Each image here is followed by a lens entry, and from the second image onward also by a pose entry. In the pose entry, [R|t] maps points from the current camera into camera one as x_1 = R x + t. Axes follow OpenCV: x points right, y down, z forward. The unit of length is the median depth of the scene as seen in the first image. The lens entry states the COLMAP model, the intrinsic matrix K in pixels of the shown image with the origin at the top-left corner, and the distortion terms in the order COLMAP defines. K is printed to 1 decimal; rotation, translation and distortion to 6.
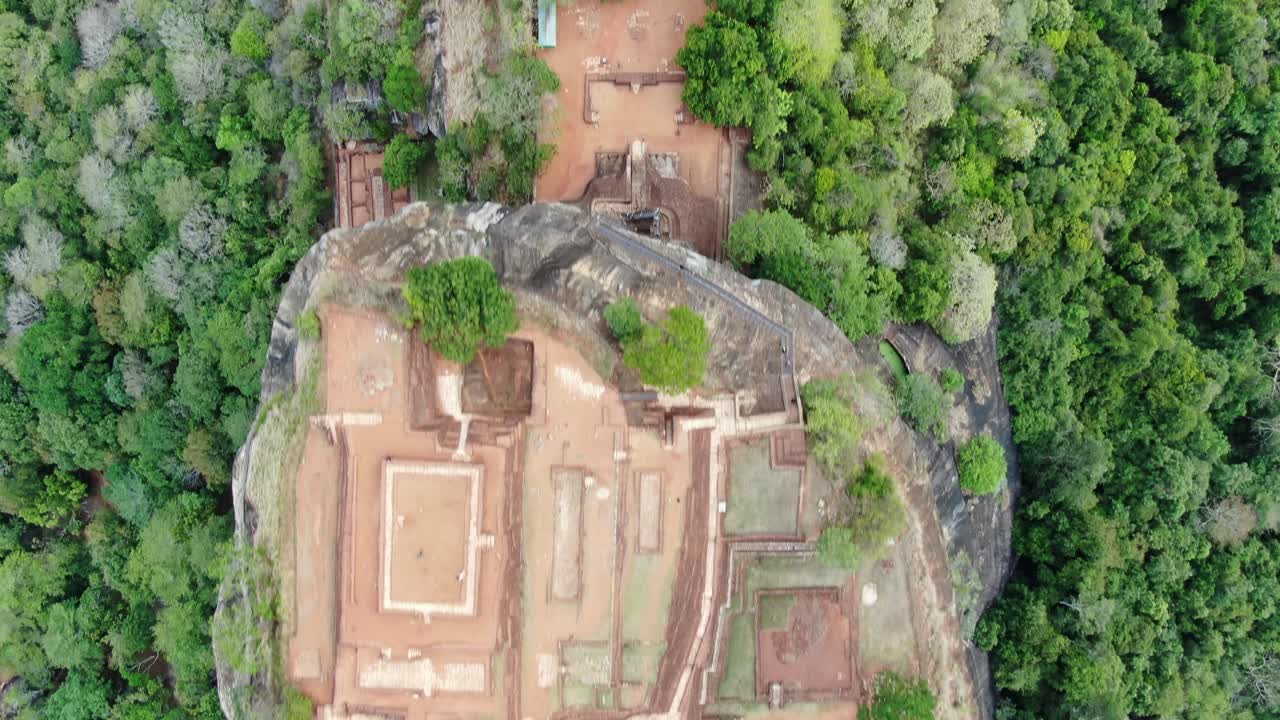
lens RADIAL K [[974.8, 0, 640.7], [0, 974.8, 378.4], [0, 0, 1]] dist [-0.035062, -0.003393]
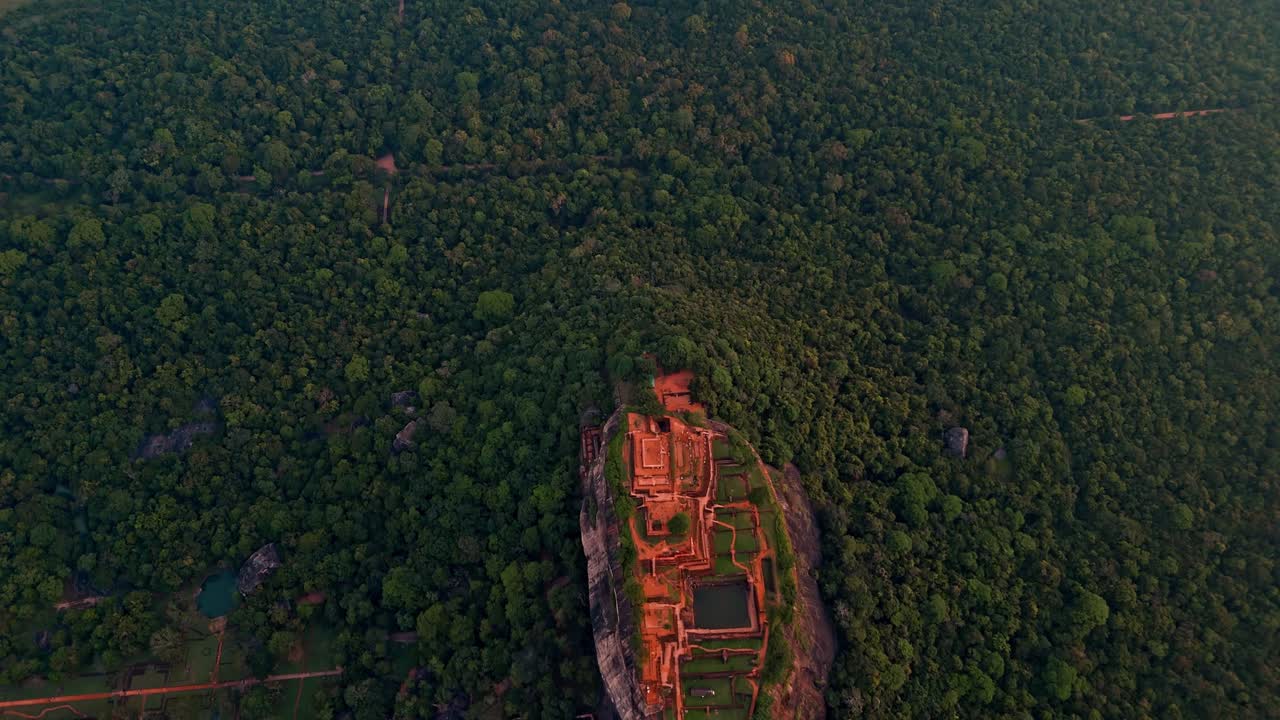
lens RADIAL K [[974.8, 0, 640.7], [0, 974.8, 378.4], [0, 0, 1]] dist [-0.035062, -0.003393]
pose [[0.996656, -0.060819, 0.054568, -0.475516], [0.080400, 0.849055, -0.522152, 2.175143], [-0.014574, 0.524793, 0.851105, -3.024294]]
